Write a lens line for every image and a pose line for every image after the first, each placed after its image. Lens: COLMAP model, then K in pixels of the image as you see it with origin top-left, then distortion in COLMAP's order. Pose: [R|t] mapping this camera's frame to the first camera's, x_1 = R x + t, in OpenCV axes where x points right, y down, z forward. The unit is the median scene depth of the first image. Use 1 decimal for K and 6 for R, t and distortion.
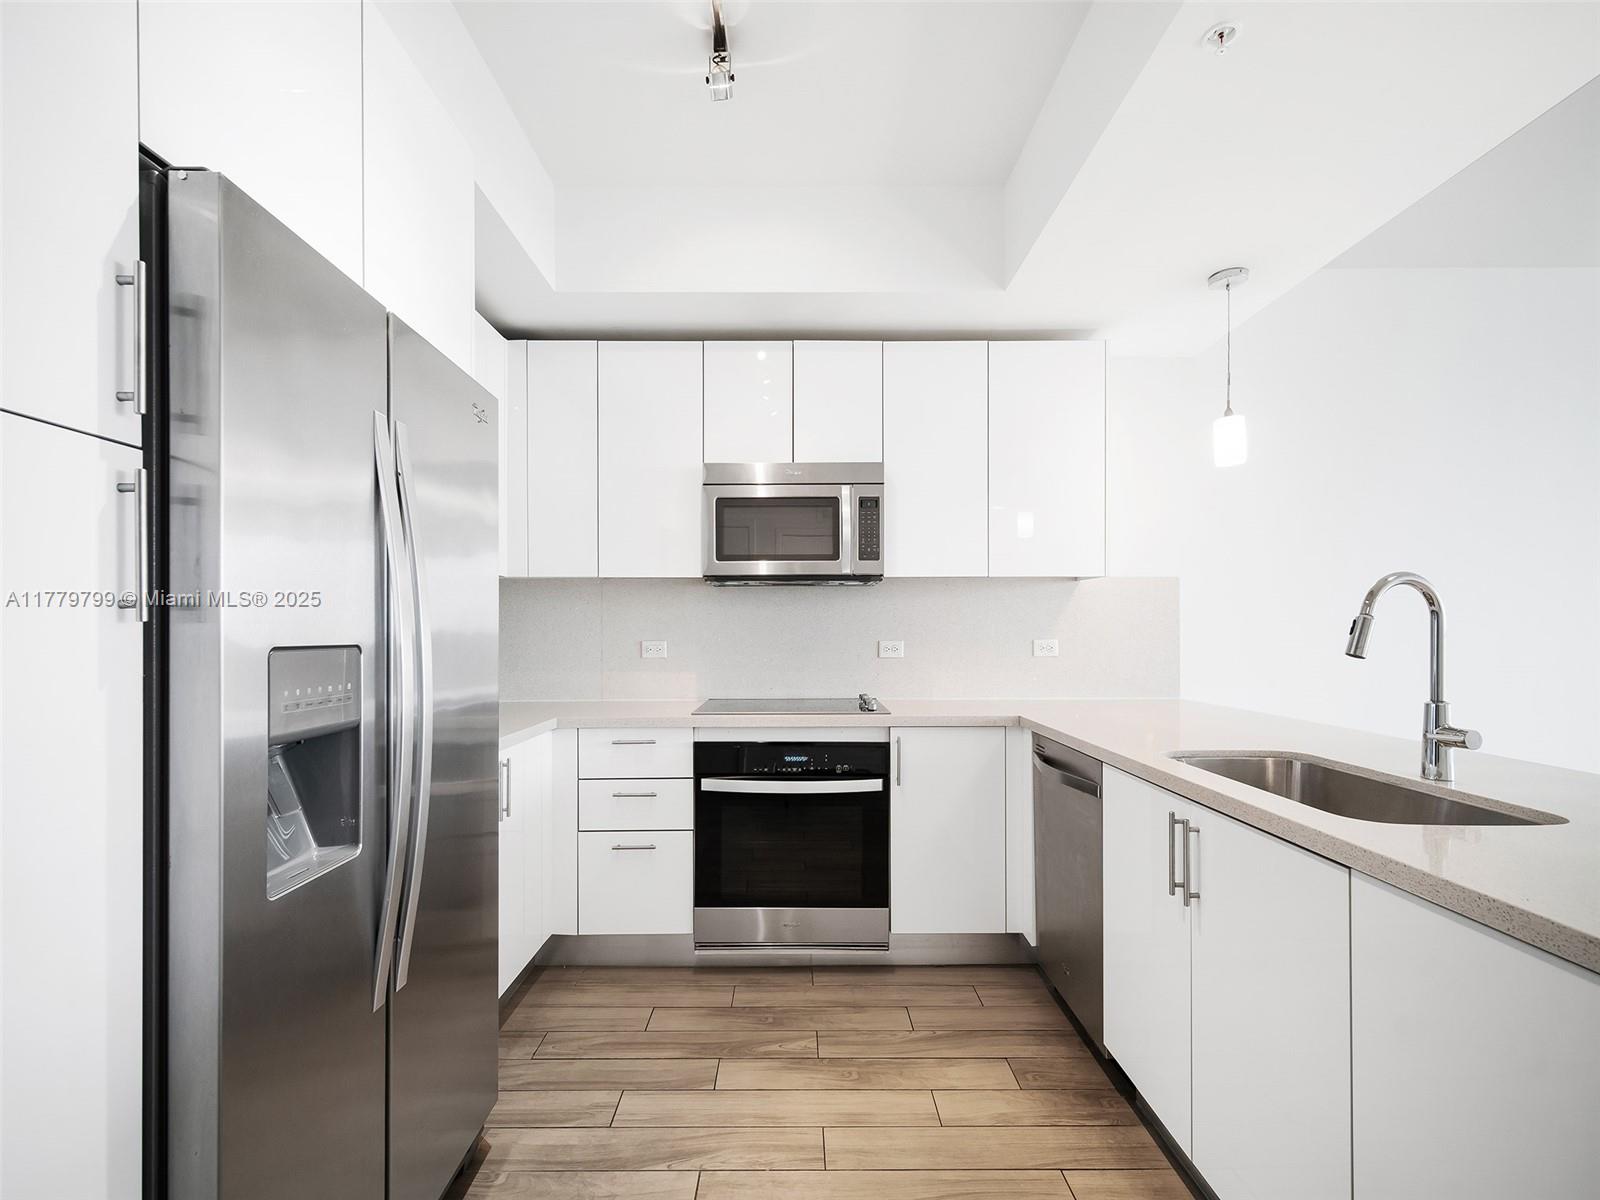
lens RADIAL K [[704.8, 0, 796.9], [0, 704.8, 630.0], [0, 0, 1]] dist [0.002244, -0.000186]
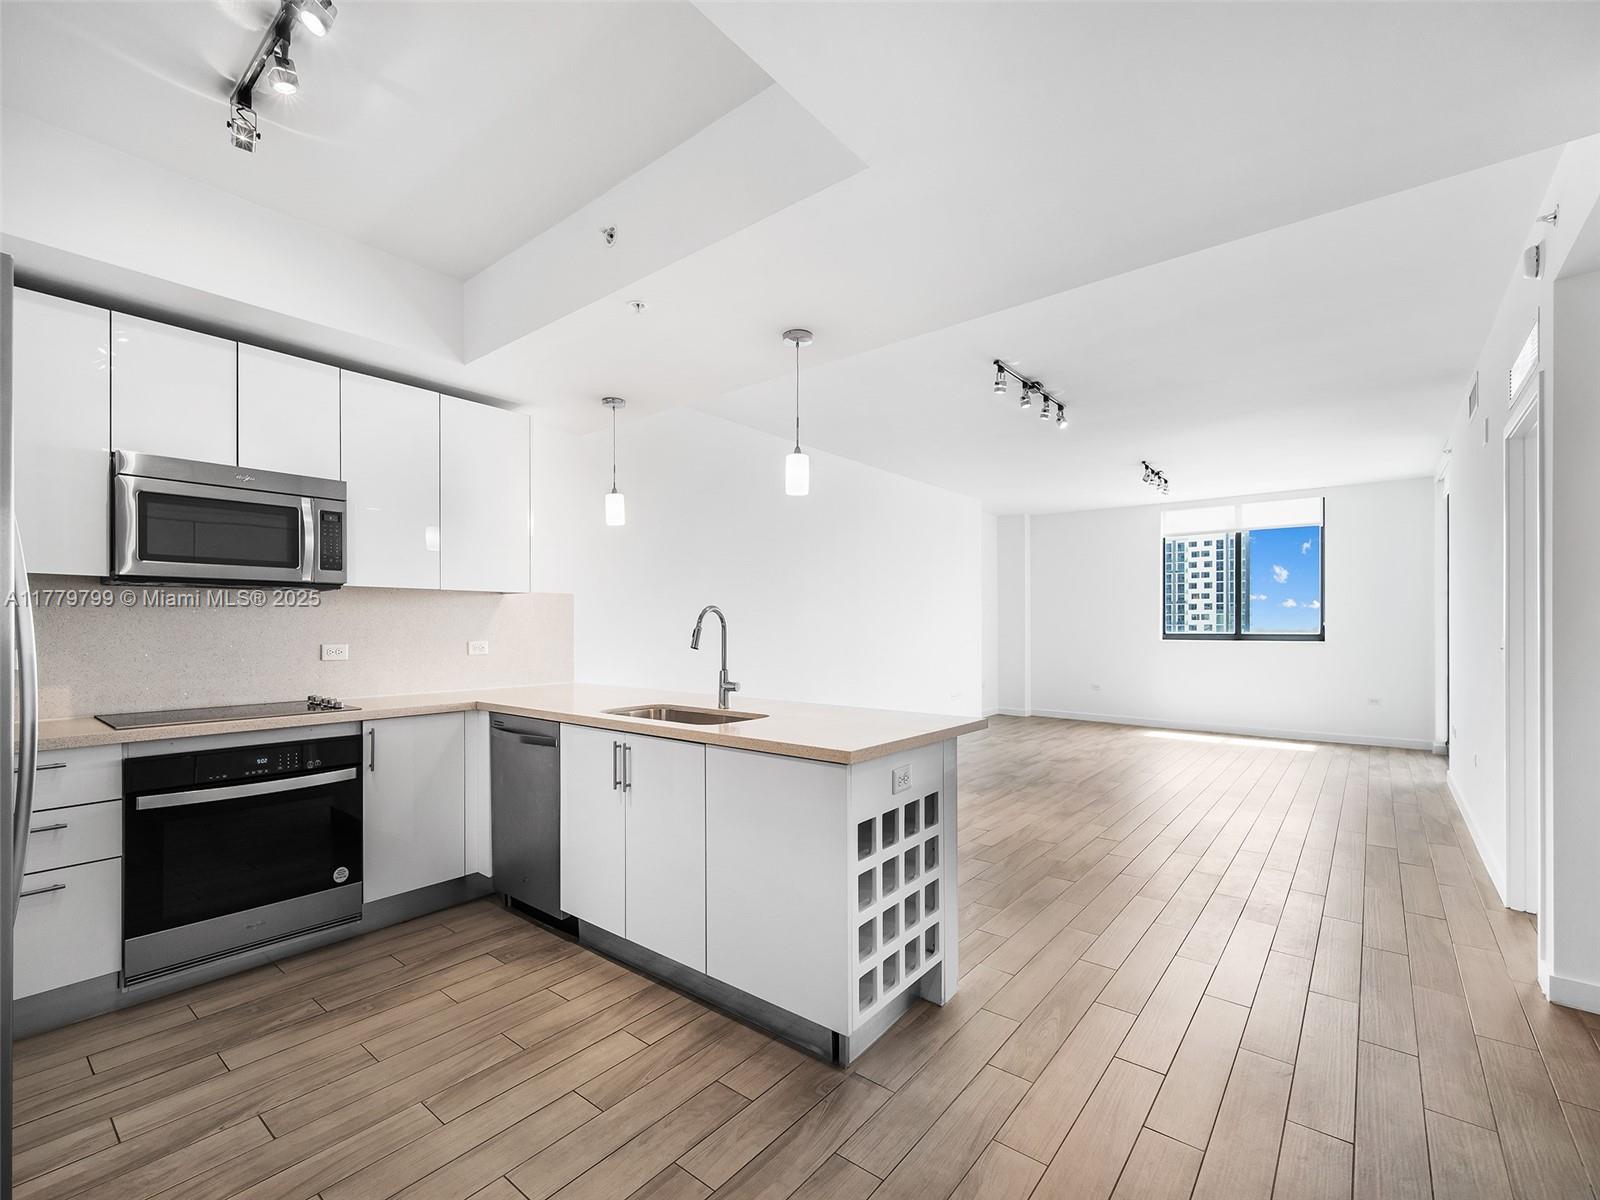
lens RADIAL K [[704.8, 0, 796.9], [0, 704.8, 630.0], [0, 0, 1]] dist [0.002244, -0.000186]
pose [[0.629250, -0.001163, 0.777202, -0.307161], [-0.000020, 0.999999, 0.001513, -0.009385], [-0.777203, -0.000968, 0.629249, -0.249734]]
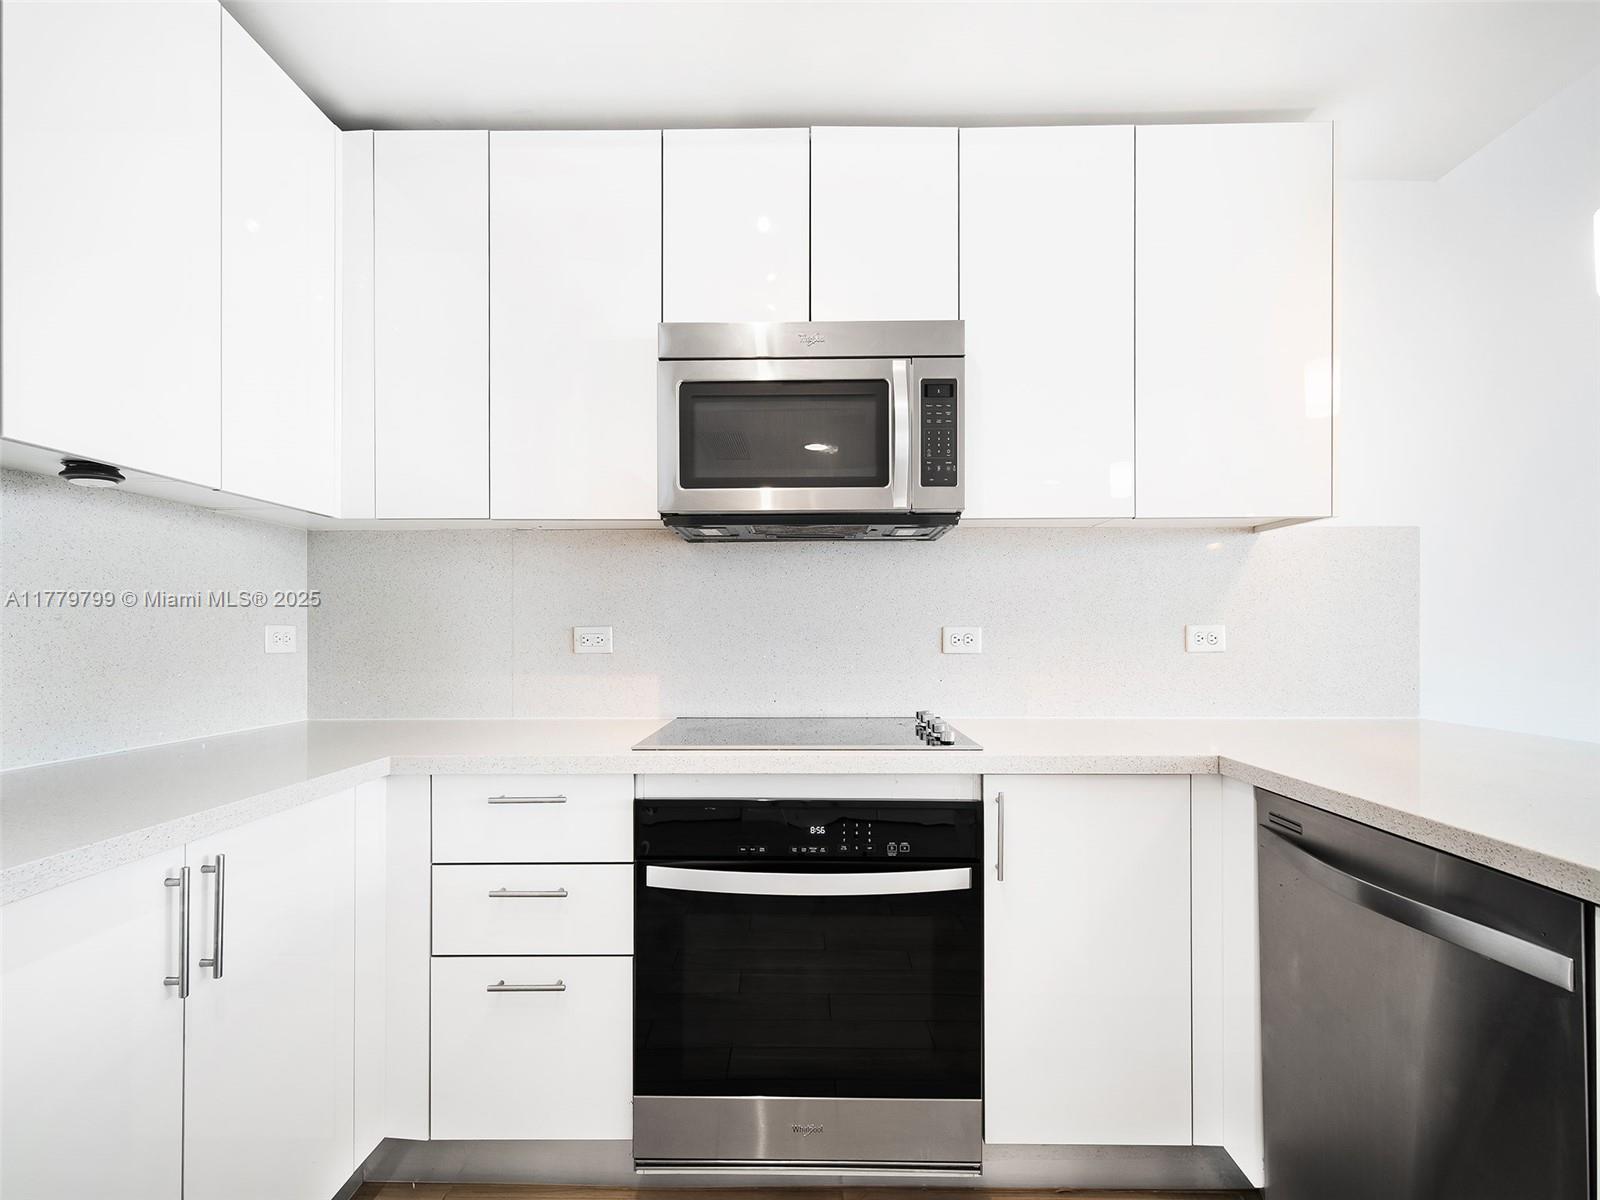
lens RADIAL K [[704.8, 0, 796.9], [0, 704.8, 630.0], [0, 0, 1]] dist [0.002244, -0.000186]
pose [[0.999886, 0.001240, -0.015053, -0.007727], [-0.001283, 0.999995, -0.002853, 0.024486], [0.015049, 0.002872, 0.999883, 0.435650]]
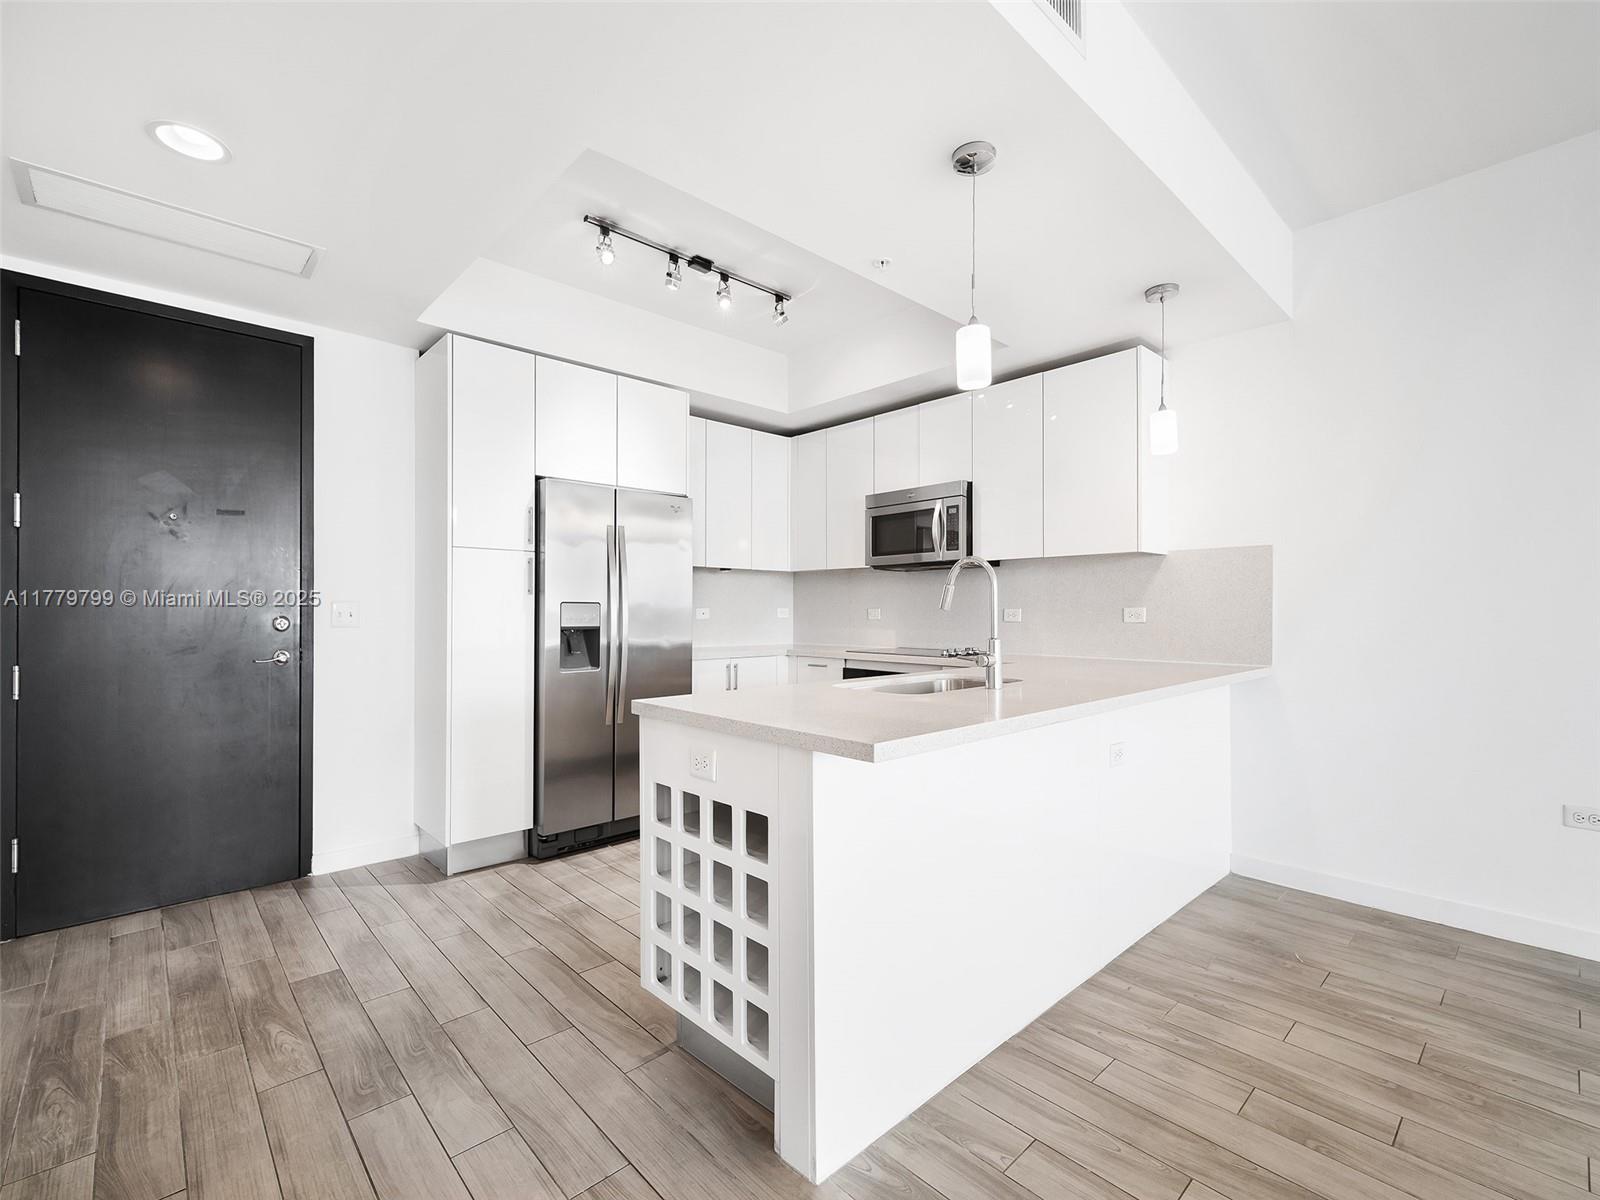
lens RADIAL K [[713.9, 0, 803.7], [0, 713.9, 611.9], [0, 0, 1]] dist [0.002529, 0.000030]
pose [[0.685604, 0.002672, -0.727970, 1.002644], [-0.002433, 0.999996, 0.001379, 0.024764], [0.727970, 0.000826, 0.685608, -0.216691]]
